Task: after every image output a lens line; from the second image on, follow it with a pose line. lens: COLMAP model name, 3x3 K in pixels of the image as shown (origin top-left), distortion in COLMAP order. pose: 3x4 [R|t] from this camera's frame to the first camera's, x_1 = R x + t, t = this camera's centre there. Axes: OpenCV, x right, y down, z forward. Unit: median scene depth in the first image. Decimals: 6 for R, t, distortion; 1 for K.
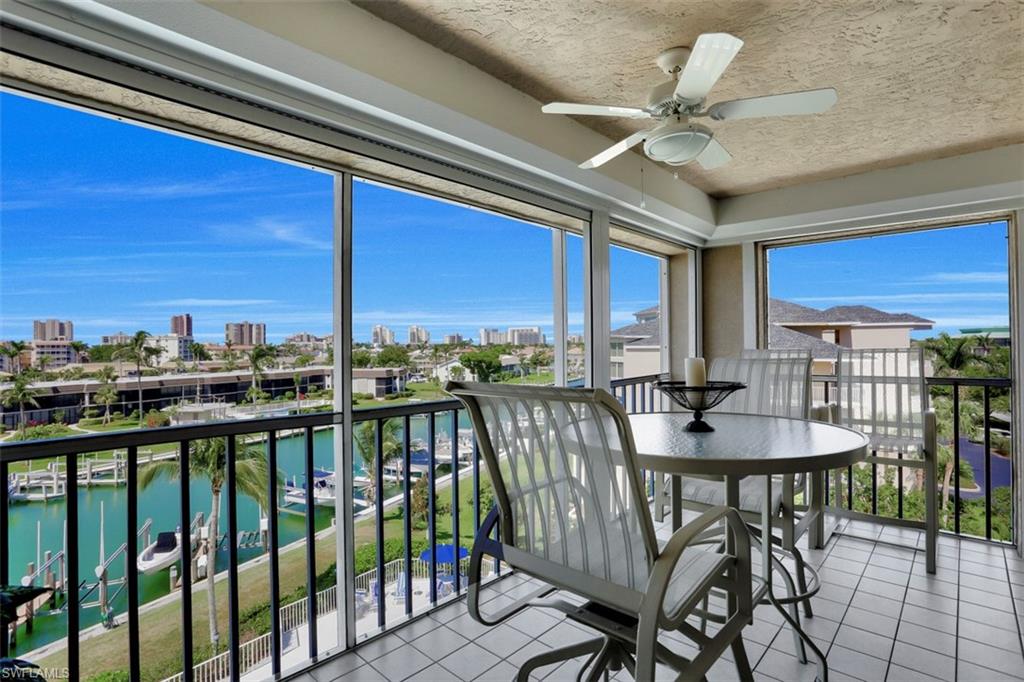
lens RADIAL K [[499.7, 0, 509.3], [0, 499.7, 342.1], [0, 0, 1]] dist [-0.058682, 0.027300]
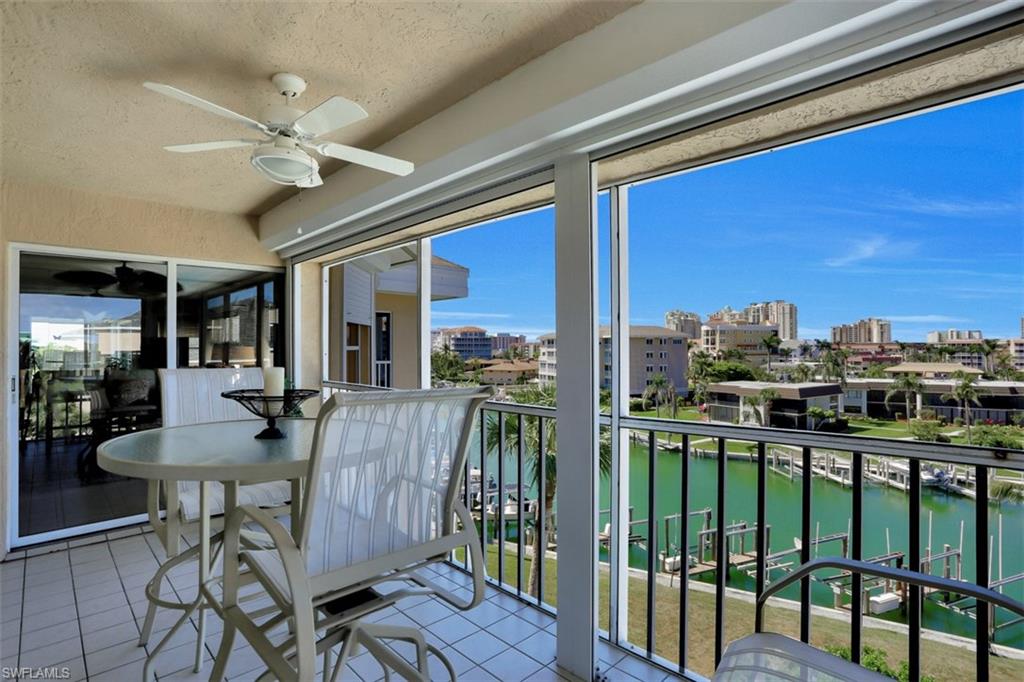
lens RADIAL K [[499.7, 0, 514.8], [0, 499.7, 338.3], [0, 0, 1]] dist [-0.058682, 0.027300]
pose [[-0.017076, -0.010934, -0.999794, 0.060921], [0.007563, 0.999910, -0.011064, -0.001370], [0.999826, -0.007750, -0.016992, 0.067044]]
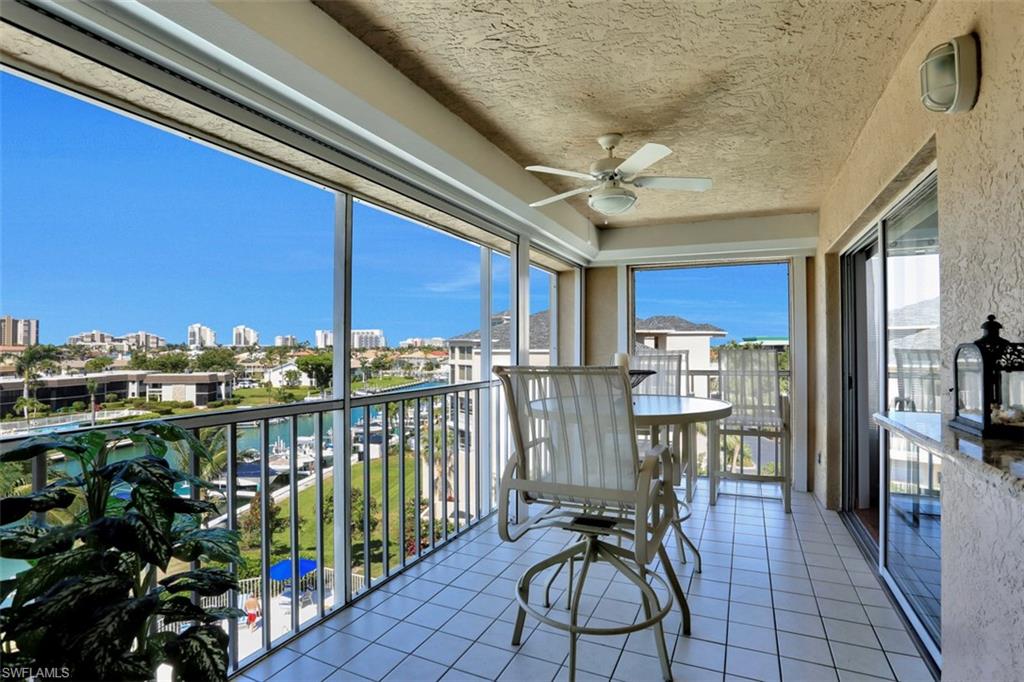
lens RADIAL K [[498.6, 0, 507.5], [0, 498.6, 340.5], [0, 0, 1]] dist [-0.038686, 0.011029]
pose [[0.952840, 0.011565, 0.303252, -0.015438], [-0.008508, 0.999899, -0.011401, 0.000708], [-0.303353, 0.008283, 0.952842, -0.010974]]
